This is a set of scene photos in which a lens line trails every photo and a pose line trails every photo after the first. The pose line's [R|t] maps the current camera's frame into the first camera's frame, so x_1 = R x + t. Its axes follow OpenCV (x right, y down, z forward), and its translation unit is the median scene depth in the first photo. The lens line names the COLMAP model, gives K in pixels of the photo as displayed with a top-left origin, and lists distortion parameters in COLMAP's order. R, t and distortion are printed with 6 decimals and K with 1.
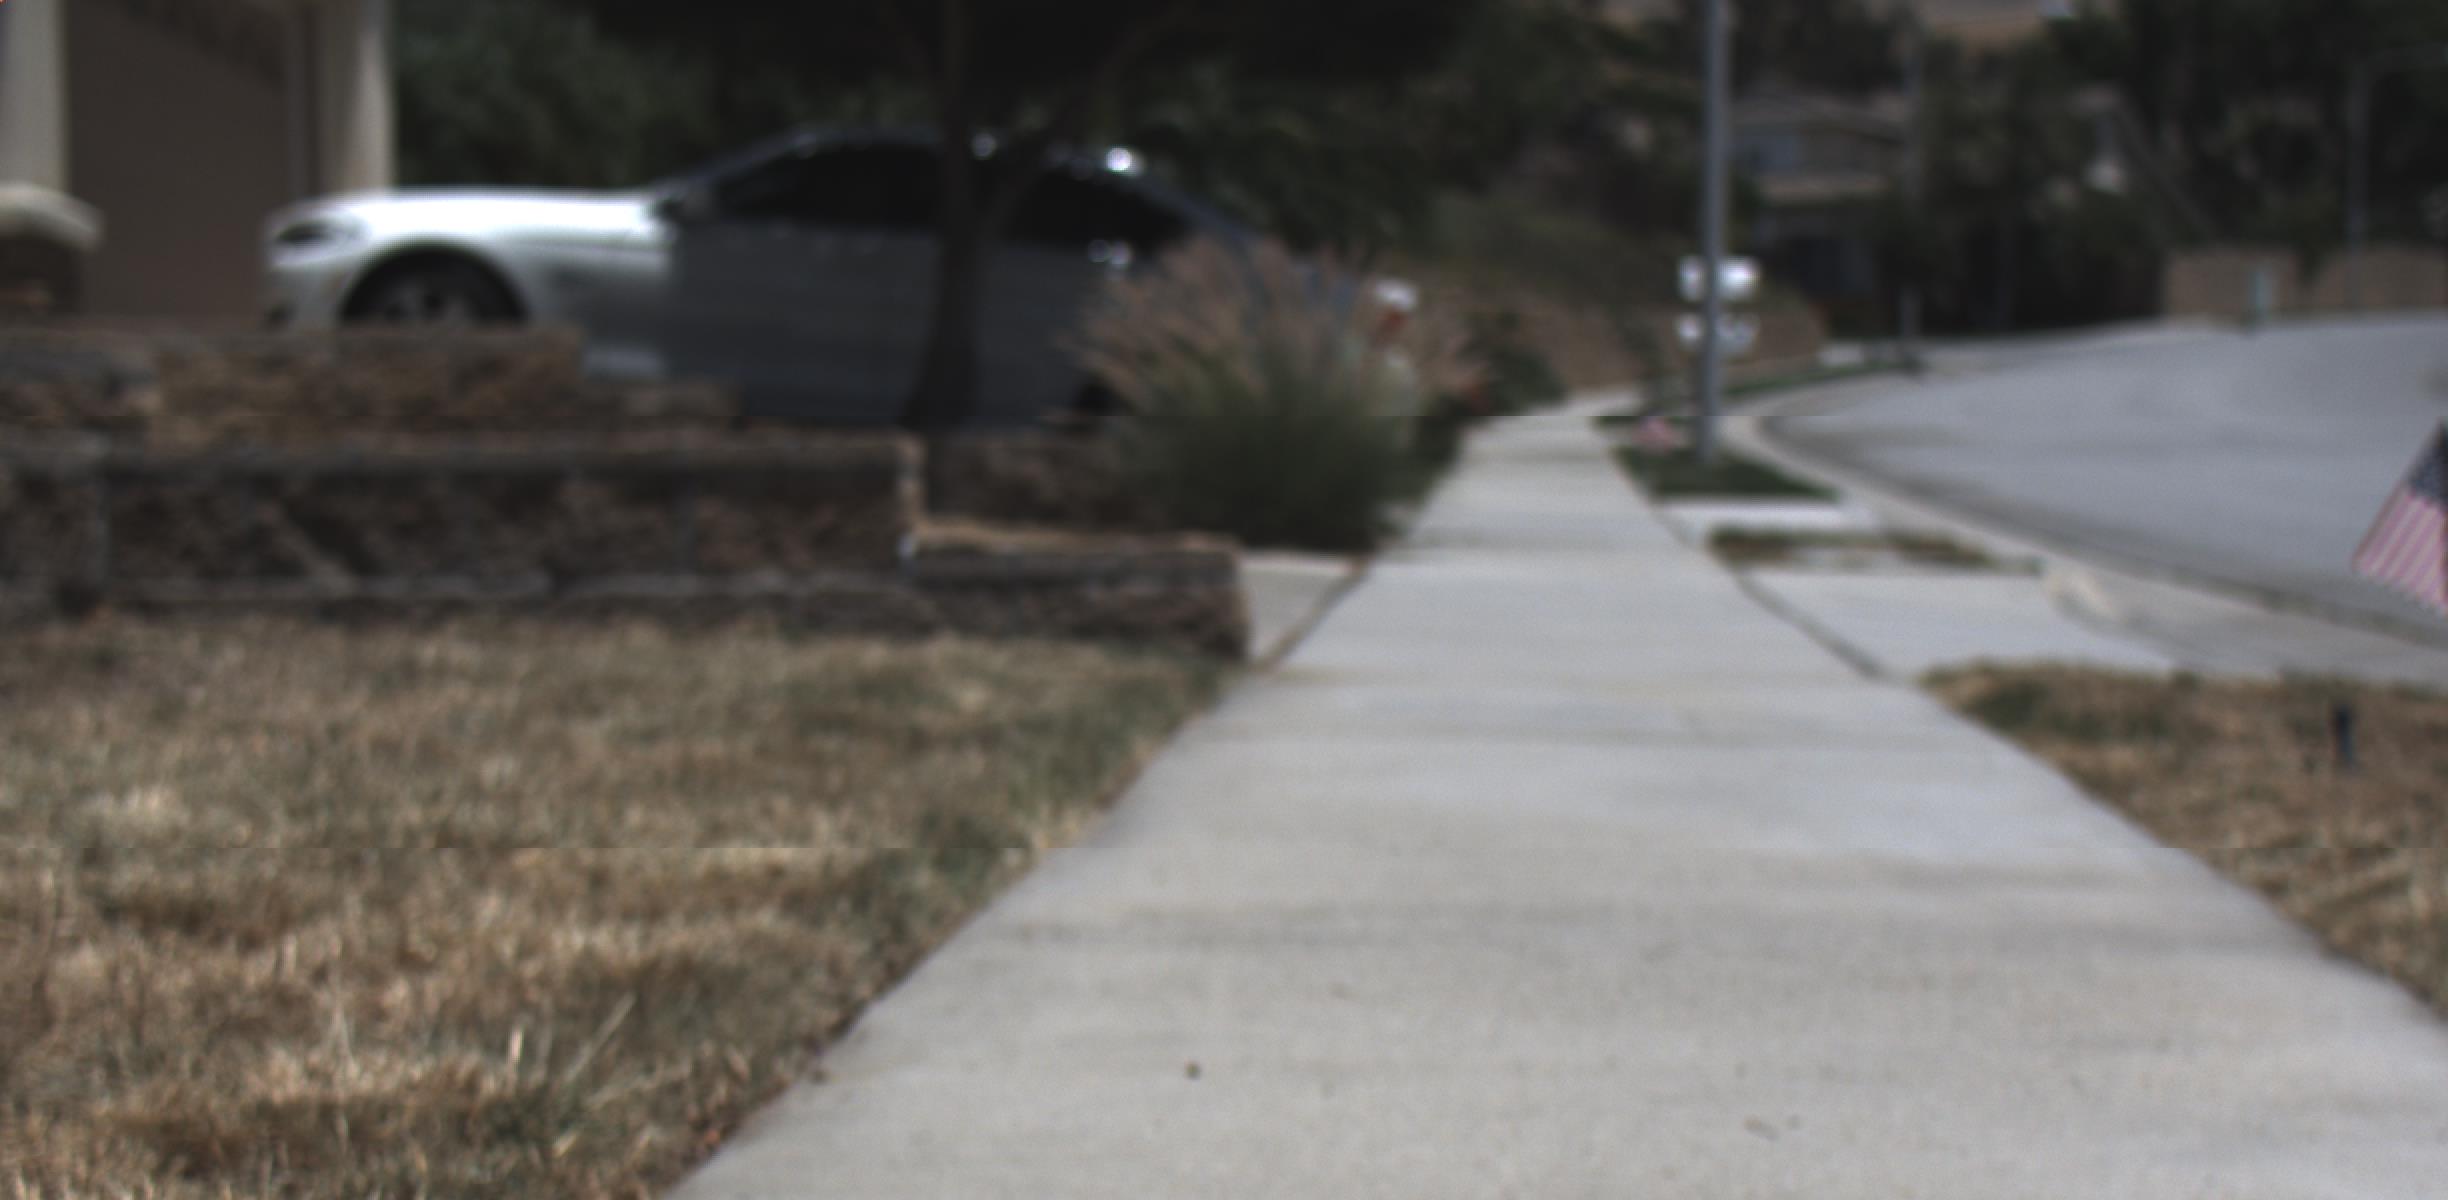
lens RADIAL K [[6119.7, 0, 1224.0], [0, 6119.7, 600.0], [0, 0, 1]] dist [0.004252, 0.847992]
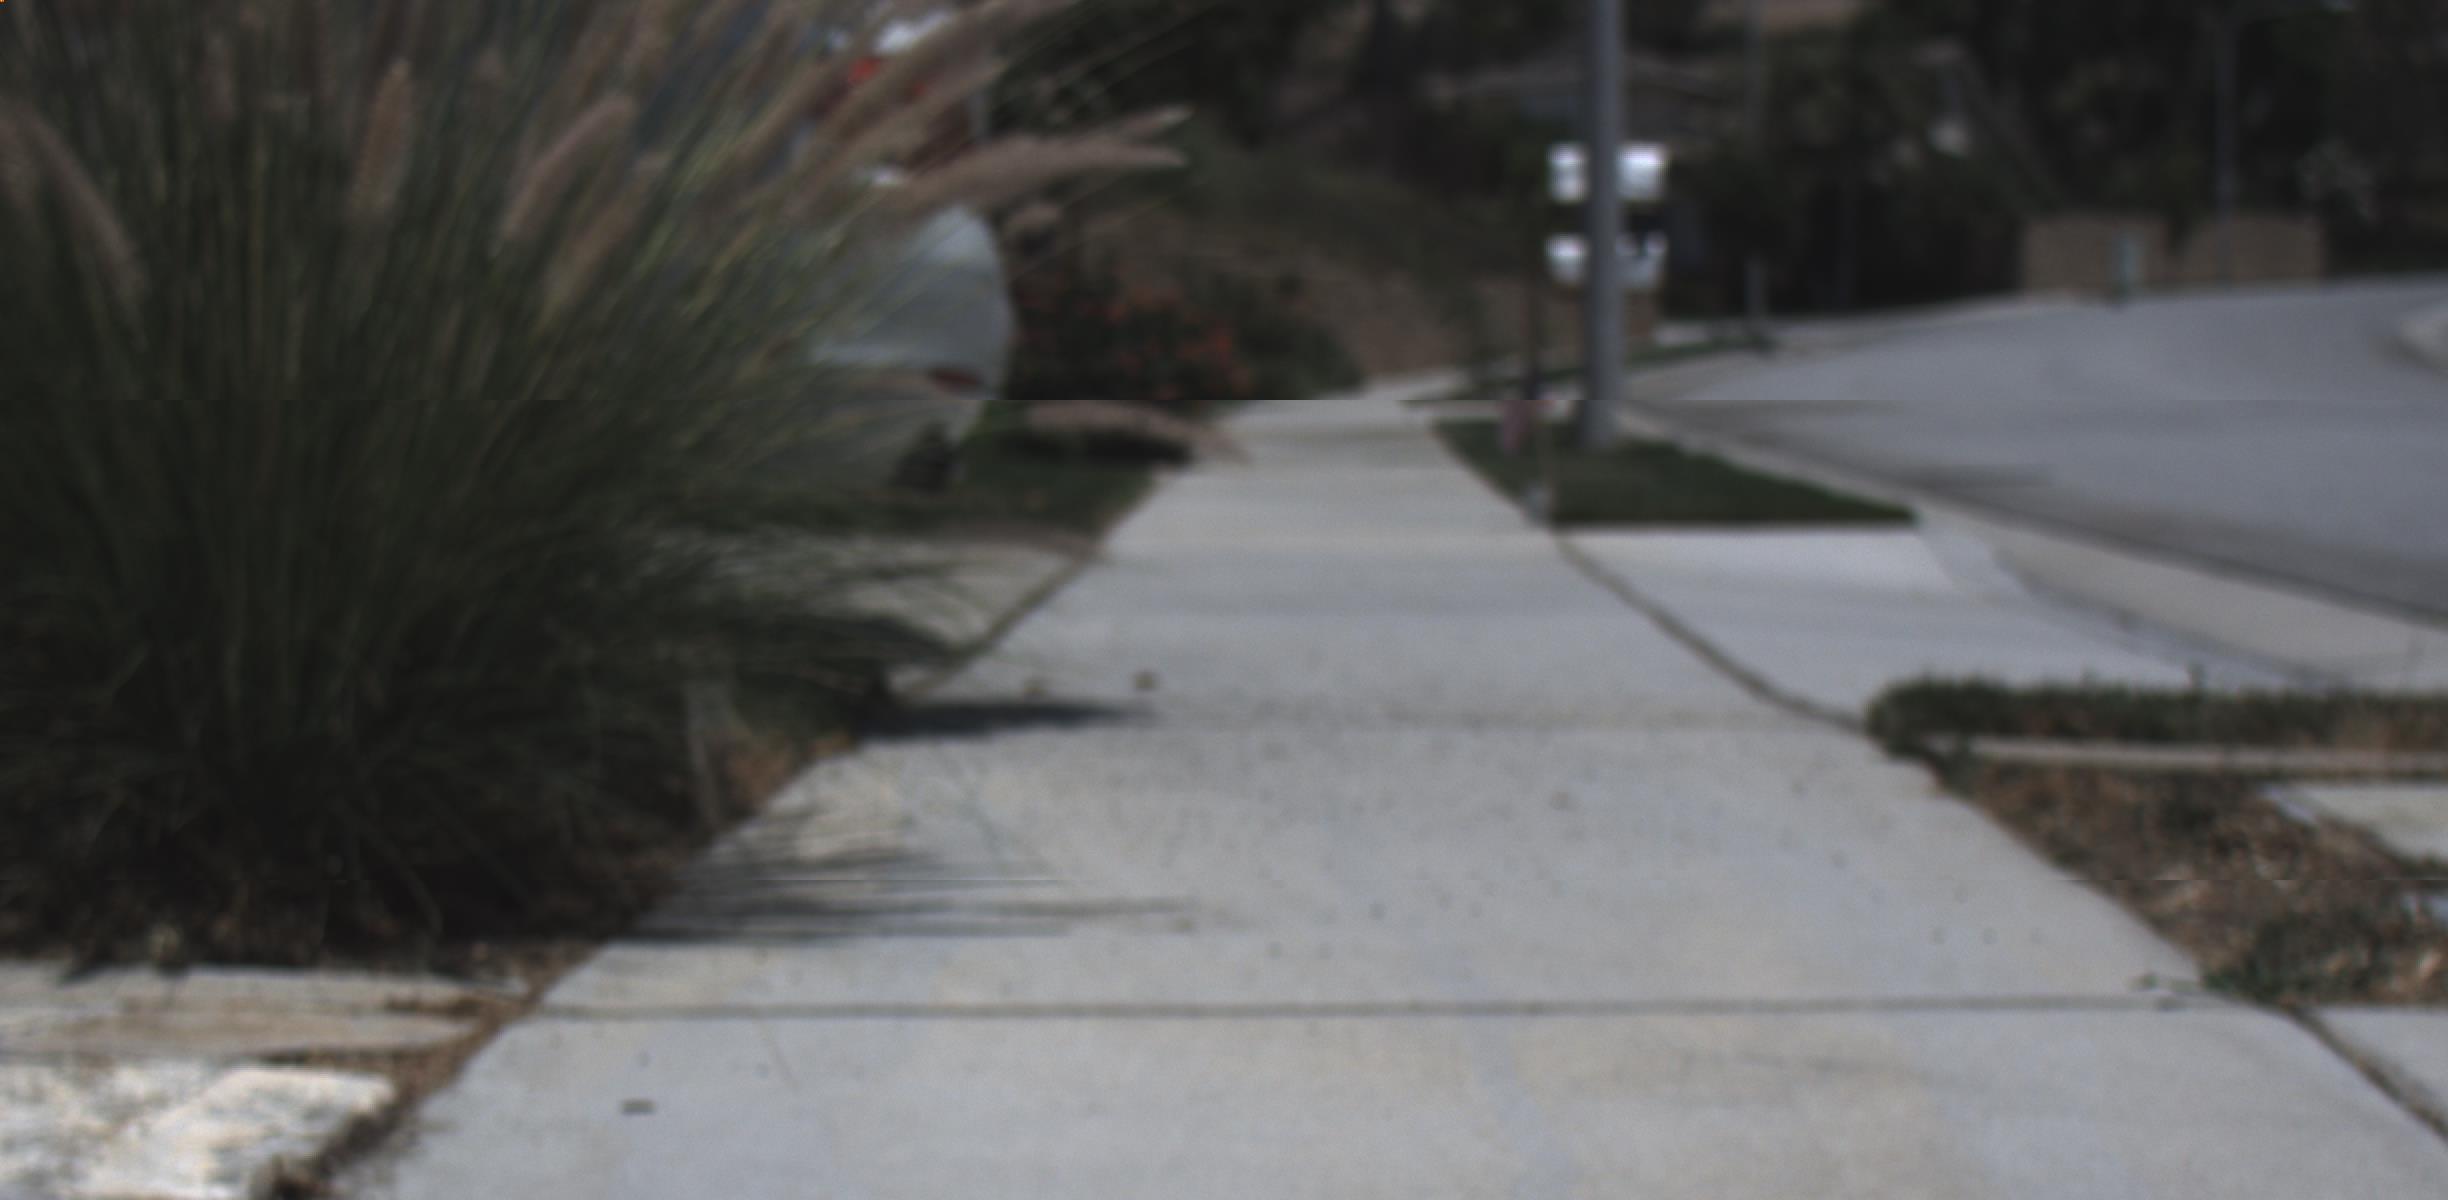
lens RADIAL K [[6095.8, 0, 1224.0], [0, 6095.8, 600.0], [0, 0, 1]] dist [-0.001358, 0.869134]
pose [[0.999337, -0.015391, 0.033008, 0.021394], [0.015395, 0.999881, 0.000119, -0.009618], [-0.033006, 0.000390, 0.999455, 0.399510]]
